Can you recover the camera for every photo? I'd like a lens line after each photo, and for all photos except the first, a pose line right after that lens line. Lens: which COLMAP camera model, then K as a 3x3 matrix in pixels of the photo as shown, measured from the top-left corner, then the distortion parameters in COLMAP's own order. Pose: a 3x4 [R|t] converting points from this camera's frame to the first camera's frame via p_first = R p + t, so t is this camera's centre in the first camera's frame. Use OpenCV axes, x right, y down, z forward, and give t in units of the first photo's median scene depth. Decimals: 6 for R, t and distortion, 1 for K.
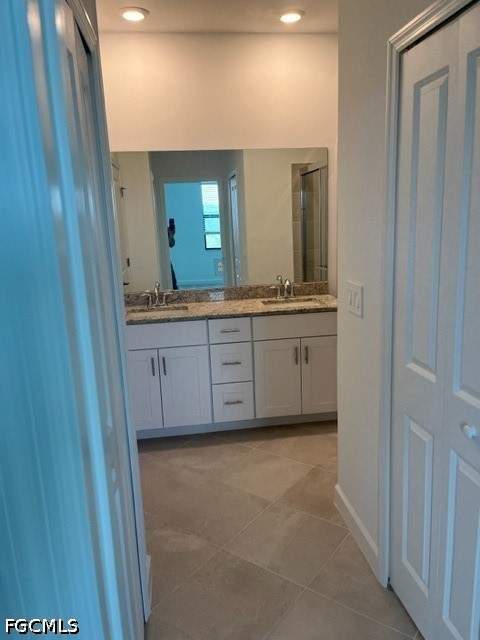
lens RADIAL K [[488.6, 0, 240.0], [0, 488.6, 320.0], [0, 0, 1]] dist [0.005880, 0.000371]
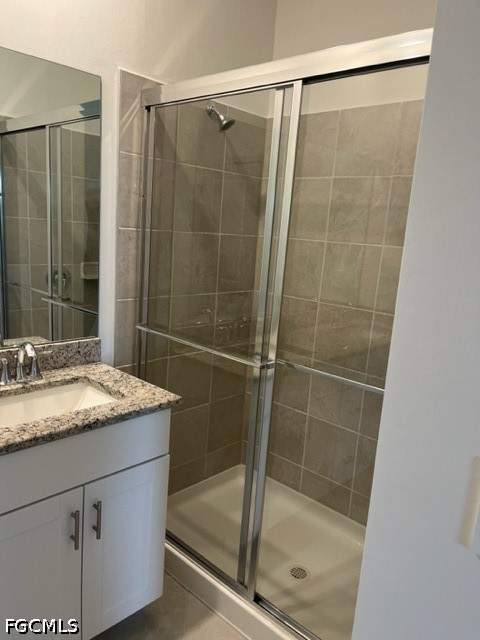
lens RADIAL K [[488.6, 0, 240.0], [0, 488.6, 320.0], [0, 0, 1]] dist [0.005880, 0.000371]
pose [[0.770852, -0.029371, 0.636336, -0.040495], [0.031131, 0.999480, 0.008421, -0.105886], [-0.636253, 0.013318, 0.771366, 0.545289]]
